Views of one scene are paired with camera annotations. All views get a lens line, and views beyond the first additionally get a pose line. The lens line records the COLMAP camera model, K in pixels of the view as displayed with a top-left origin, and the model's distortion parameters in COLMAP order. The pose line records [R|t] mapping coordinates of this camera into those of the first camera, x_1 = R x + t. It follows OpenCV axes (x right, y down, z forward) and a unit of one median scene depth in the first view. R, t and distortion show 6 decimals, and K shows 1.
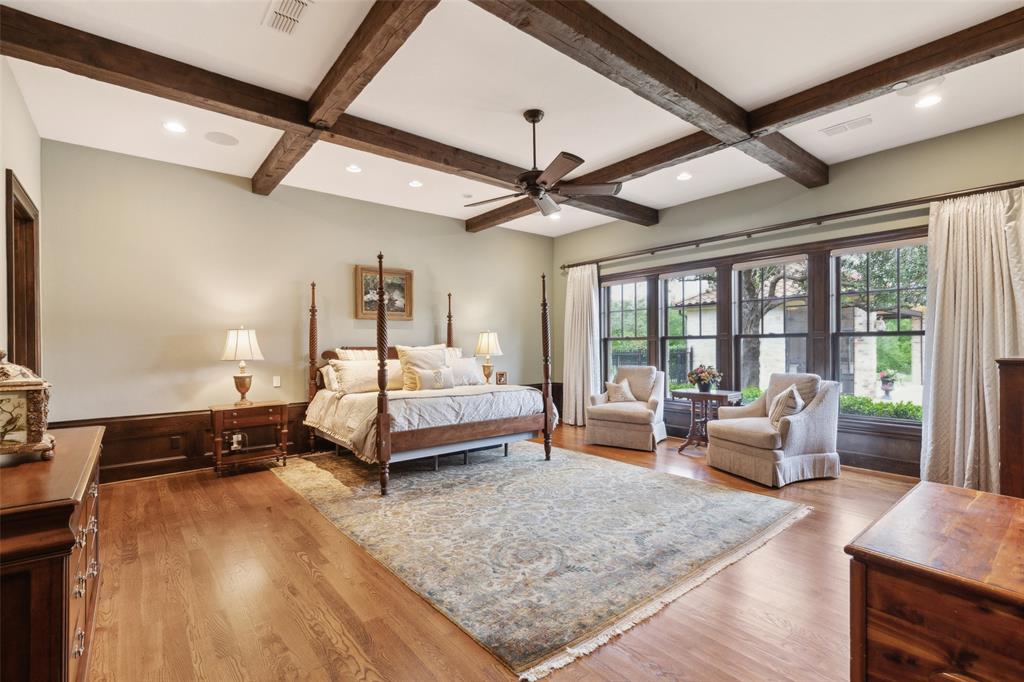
lens RADIAL K [[472.0, 0, 516.3], [0, 472.0, 346.8], [0, 0, 1]] dist [0.002094, -0.000135]
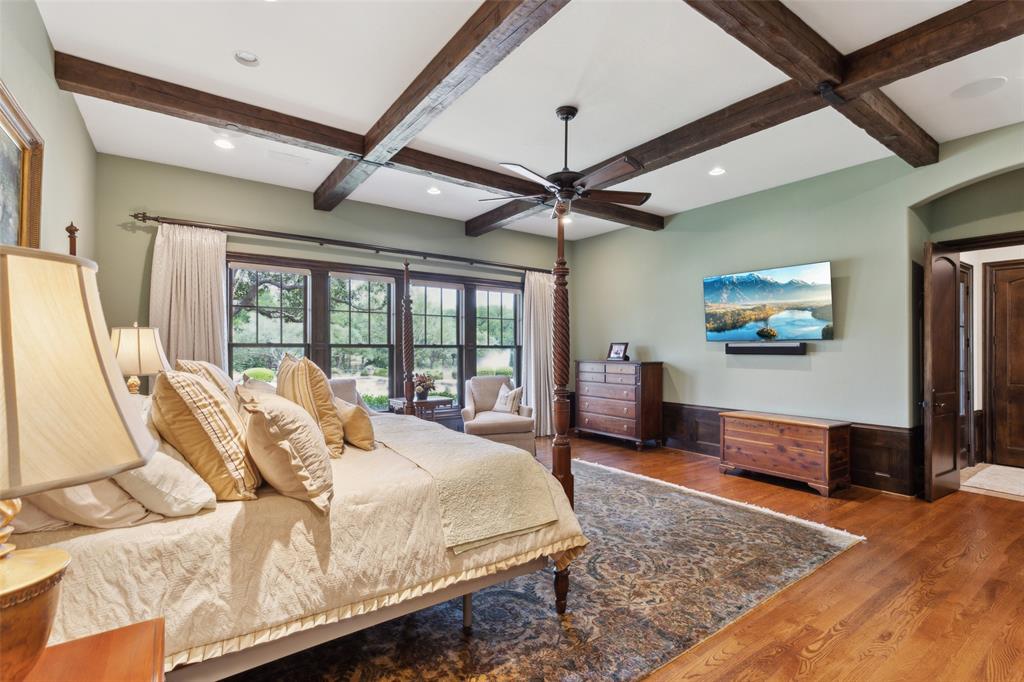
lens RADIAL K [[472.0, 0, 516.0], [0, 472.0, 345.7], [0, 0, 1]] dist [0.002094, -0.000135]
pose [[0.062097, 0.017932, 0.997909, -0.954293], [-0.002363, 0.999838, -0.017820, -0.008821], [-0.998067, -0.001251, 0.062130, 1.108144]]
